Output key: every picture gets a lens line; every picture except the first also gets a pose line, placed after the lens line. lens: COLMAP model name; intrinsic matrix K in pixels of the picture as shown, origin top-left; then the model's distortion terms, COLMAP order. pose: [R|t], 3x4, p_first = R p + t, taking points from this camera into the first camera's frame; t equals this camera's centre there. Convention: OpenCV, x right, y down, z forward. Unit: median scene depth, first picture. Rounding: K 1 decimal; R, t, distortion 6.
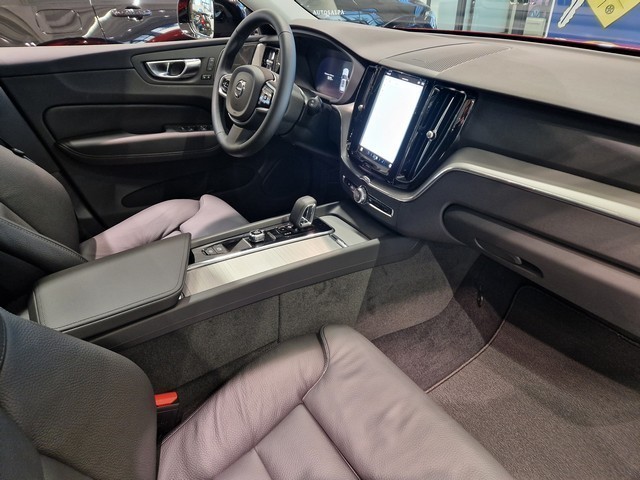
lens RADIAL K [[430.0, 0, 318.9], [0, 430.0, 240.4], [0, 0, 1]] dist [0.072335, -0.065263]
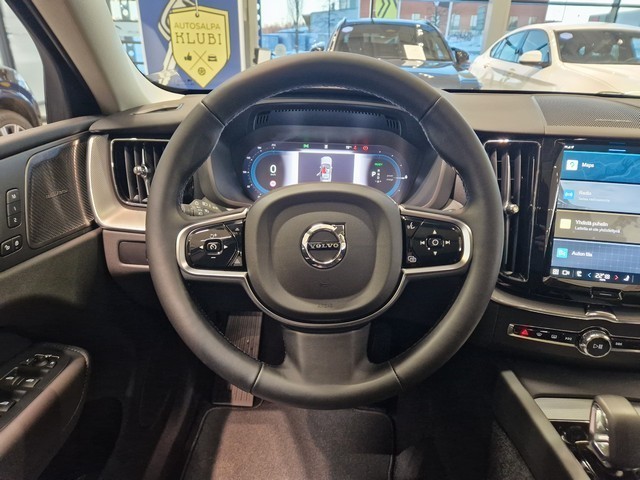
lens RADIAL K [[430.0, 0, 312.8], [0, 430.0, 241.7], [0, 0, 1]] dist [0.072335, -0.065263]
pose [[0.577315, -0.308666, 0.755932, -0.524252], [0.400201, 0.913935, 0.067543, -0.420247], [-0.711721, 0.263531, 0.651157, 0.837494]]
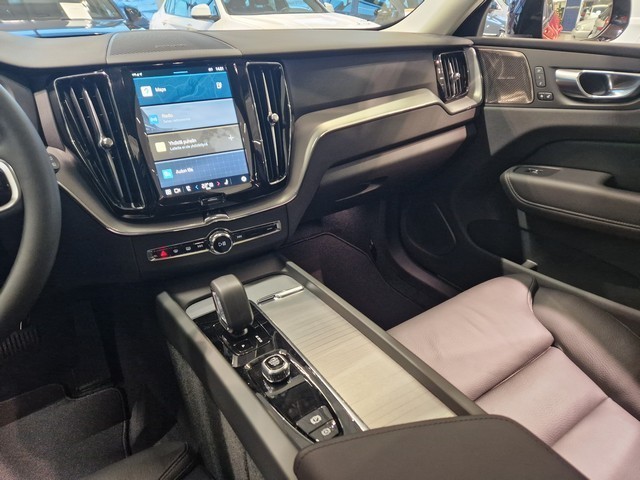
lens RADIAL K [[430.0, 0, 321.4], [0, 430.0, 245.2], [0, 0, 1]] dist [0.072335, -0.065263]
pose [[-0.013590, -0.466359, 0.884491, -0.510363], [0.540418, 0.740823, 0.398911, -0.286823], [-0.841287, 0.483416, 0.241961, 0.689433]]
